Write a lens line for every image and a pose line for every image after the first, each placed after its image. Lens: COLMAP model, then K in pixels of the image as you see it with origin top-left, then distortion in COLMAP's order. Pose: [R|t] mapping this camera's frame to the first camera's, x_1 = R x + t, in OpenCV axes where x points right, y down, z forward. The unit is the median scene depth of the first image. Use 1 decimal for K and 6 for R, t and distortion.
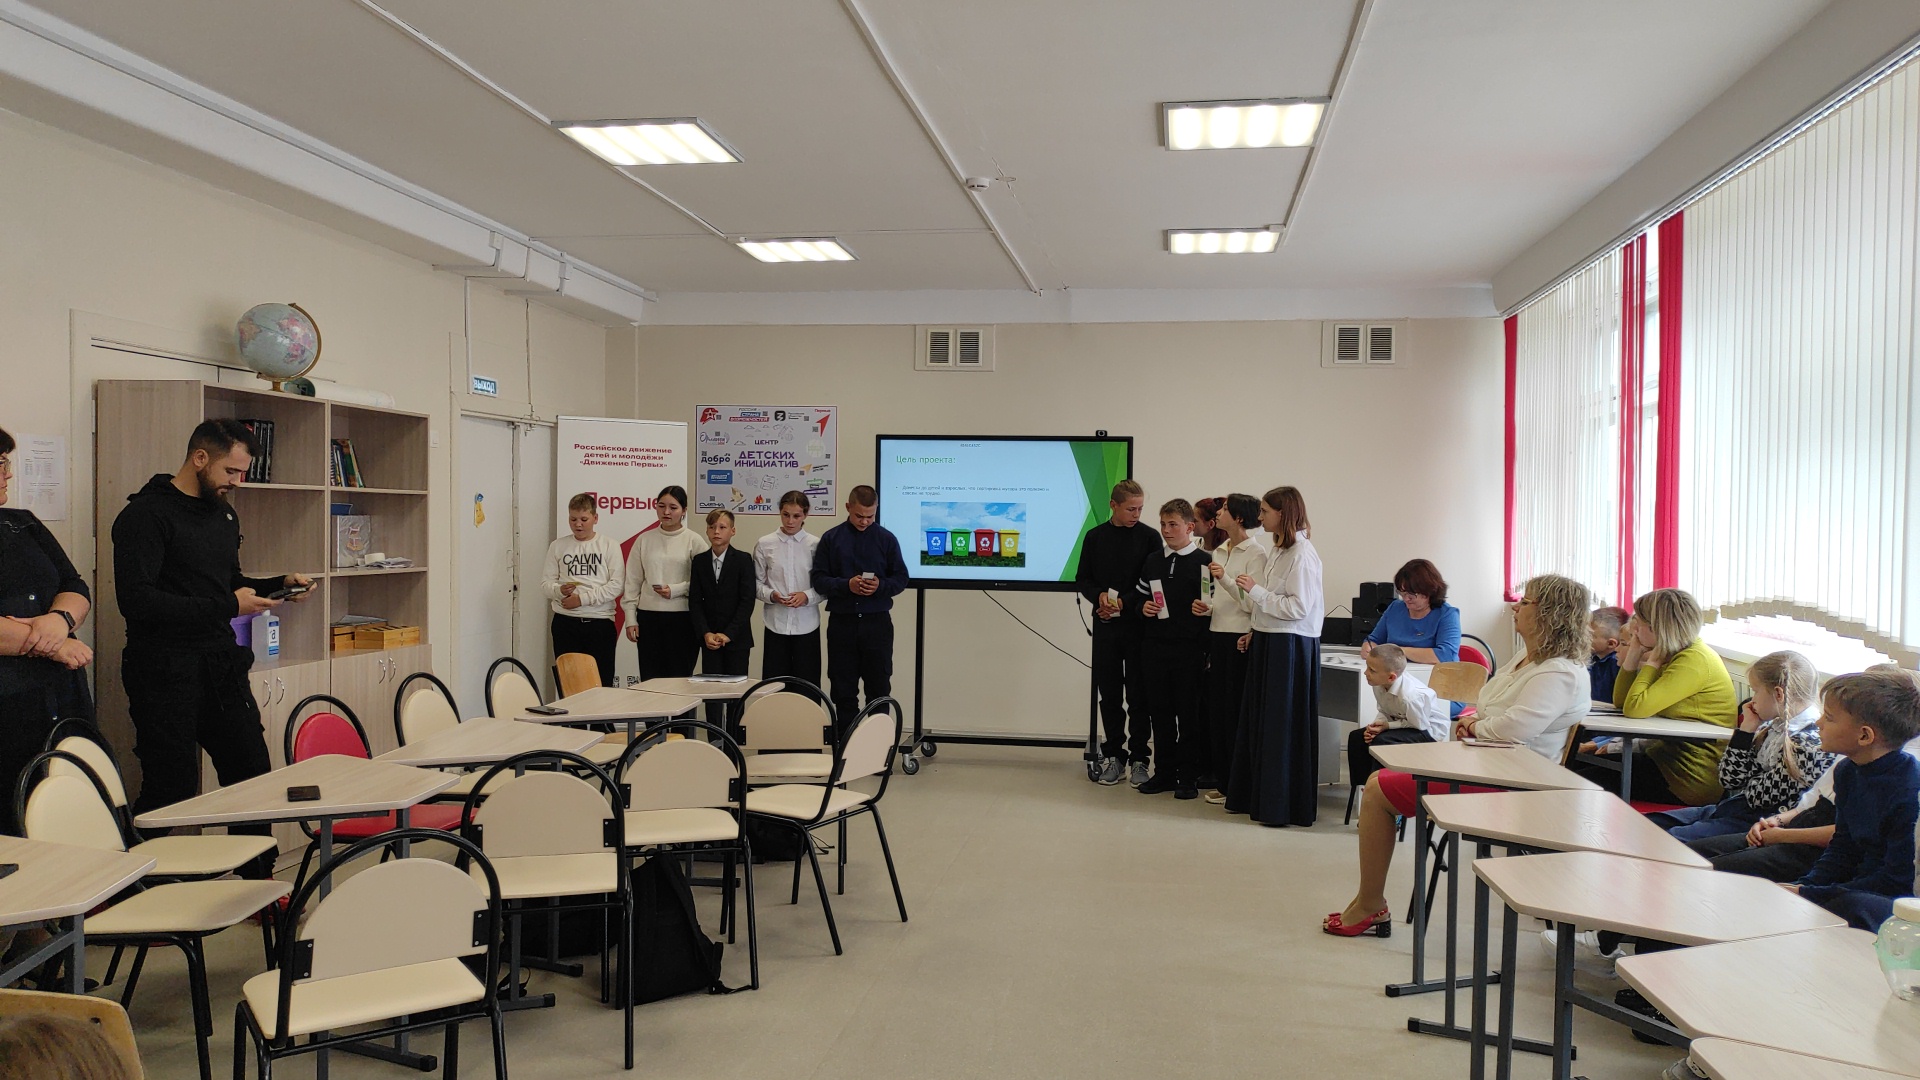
lens RADIAL K [[1511.3, 0, 945.0], [0, 1511.3, 534.3], [0, 0, 1]] dist [0.028663, -0.016411]
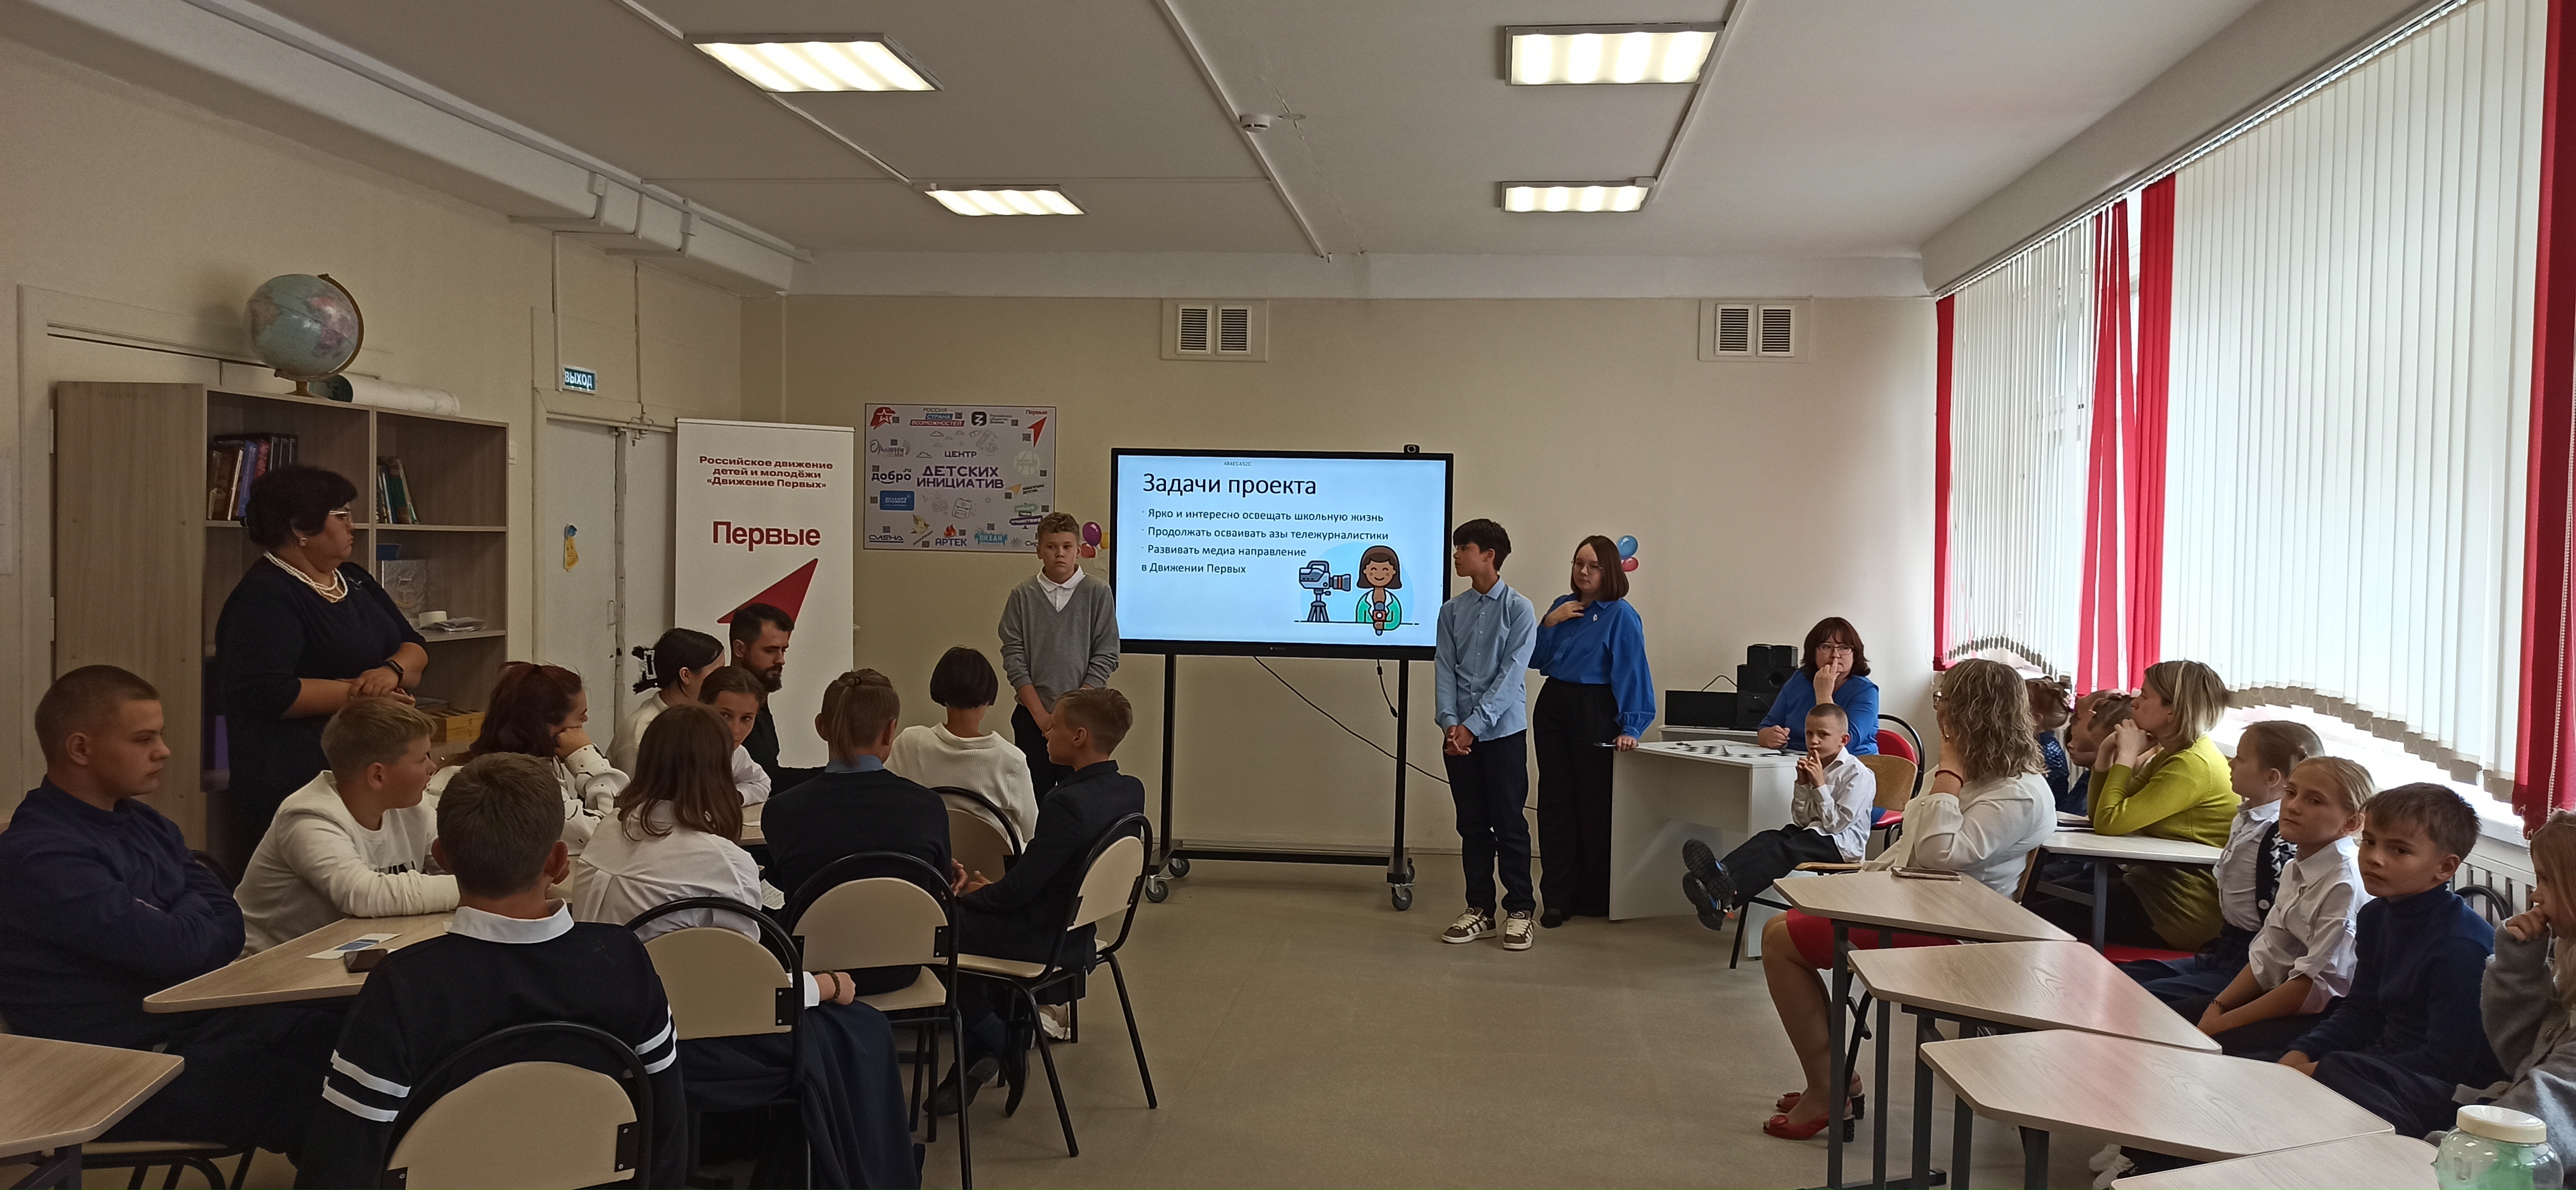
lens RADIAL K [[2026.8, 0, 1286.9], [0, 2026.8, 582.4], [0, 0, 1]] dist [0.046606, -0.031479]
pose [[0.998768, 0.003472, 0.049512, -0.011326], [-0.003903, 0.999955, 0.008605, -0.011570], [-0.049480, -0.008788, 0.998736, -0.009766]]
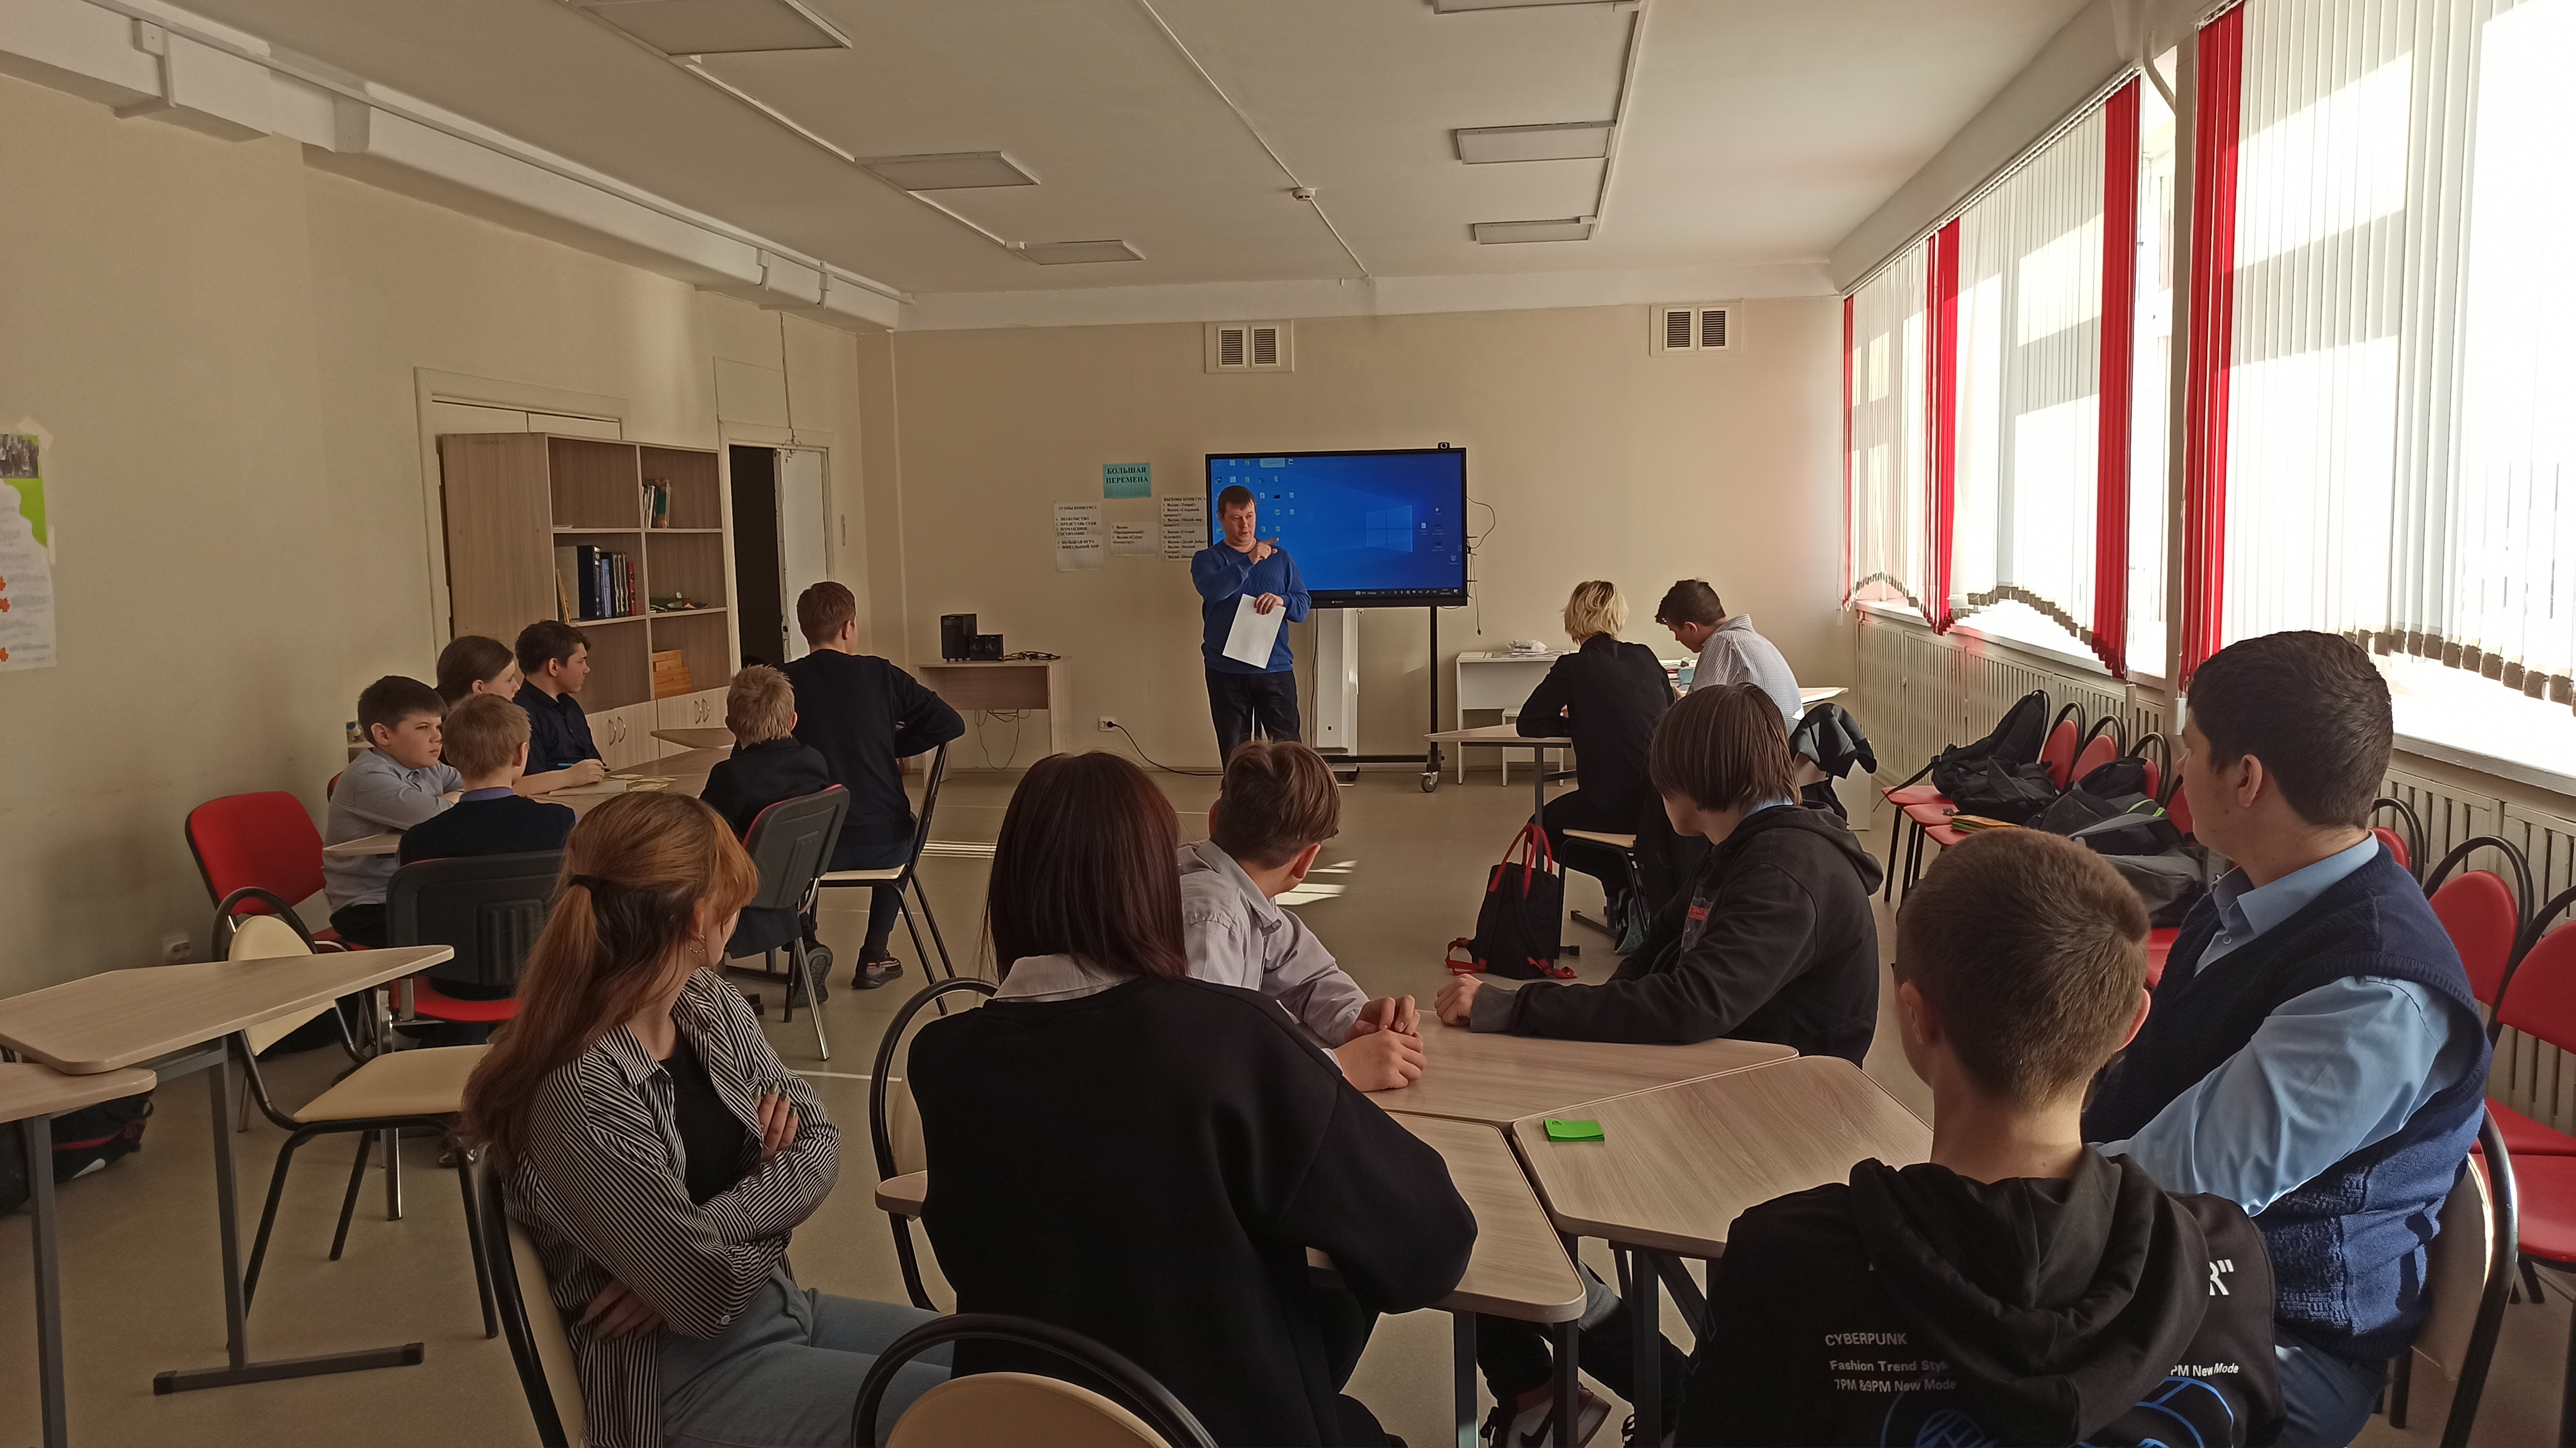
lens RADIAL K [[1897.7, 0, 1307.9], [0, 1897.7, 723.9], [0, 0, 1]] dist [0.051631, -0.002407]
pose [[0.998537, -0.038781, 0.037692, -0.016326], [0.035221, 0.995235, 0.090922, -0.001790], [-0.041039, -0.089462, 0.995144, -0.254718]]
